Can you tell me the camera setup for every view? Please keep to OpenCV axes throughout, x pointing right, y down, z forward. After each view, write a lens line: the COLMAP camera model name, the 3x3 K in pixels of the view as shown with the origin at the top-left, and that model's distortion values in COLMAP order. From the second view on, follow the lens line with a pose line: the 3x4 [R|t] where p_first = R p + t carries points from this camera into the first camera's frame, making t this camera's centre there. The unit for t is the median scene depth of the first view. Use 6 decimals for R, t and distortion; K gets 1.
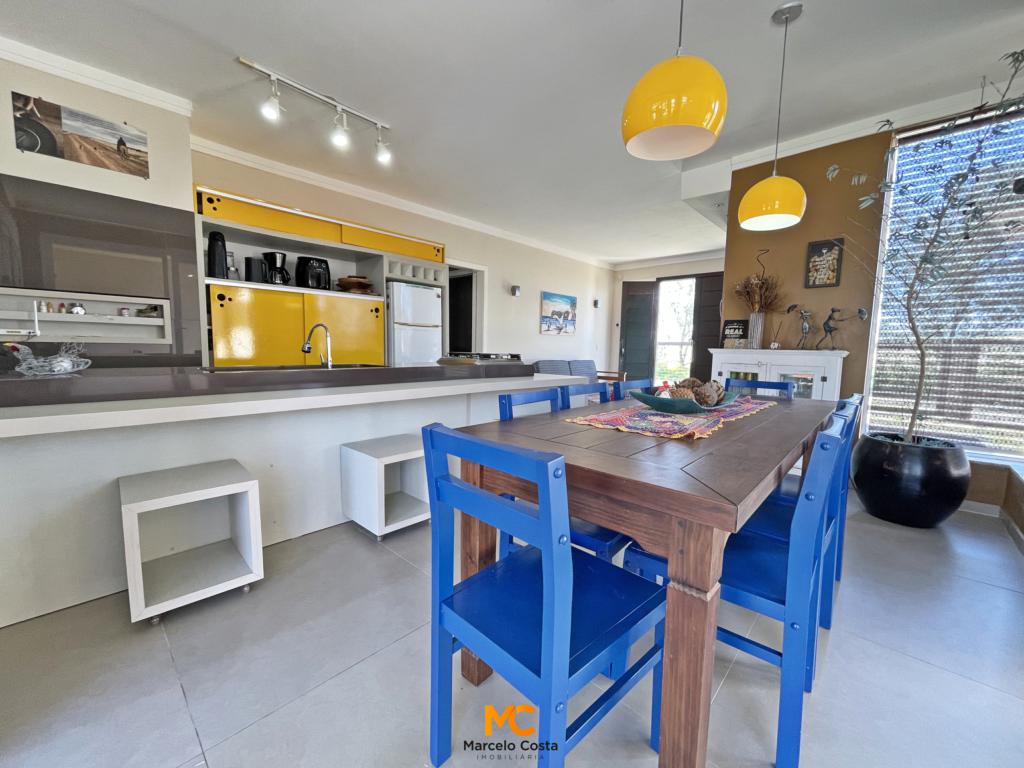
lens RADIAL K [[414.4, 0, 506.4], [0, 414.4, 388.5], [0, 0, 1]] dist [0.000585, -0.002664]
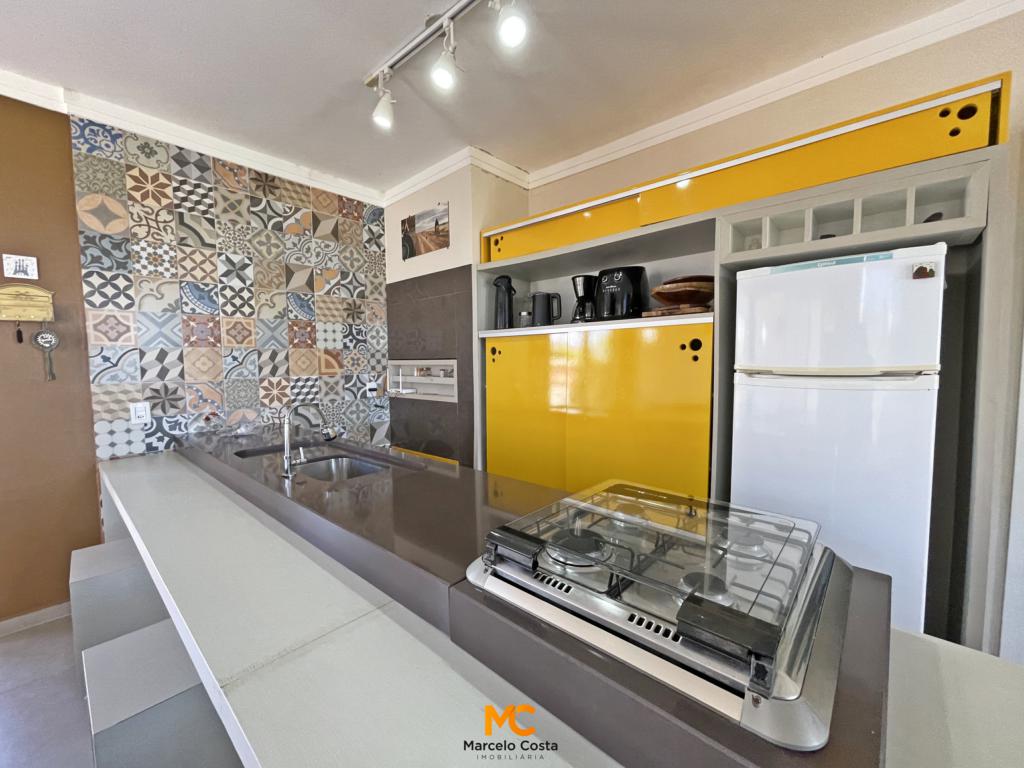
lens RADIAL K [[414.4, 0, 506.4], [0, 414.4, 388.5], [0, 0, 1]] dist [0.000585, -0.002664]
pose [[0.022311, 0.049837, -0.998508, 0.181288], [-0.088137, 0.994966, 0.047690, -0.185437], [0.995858, 0.086941, 0.026591, 1.008585]]
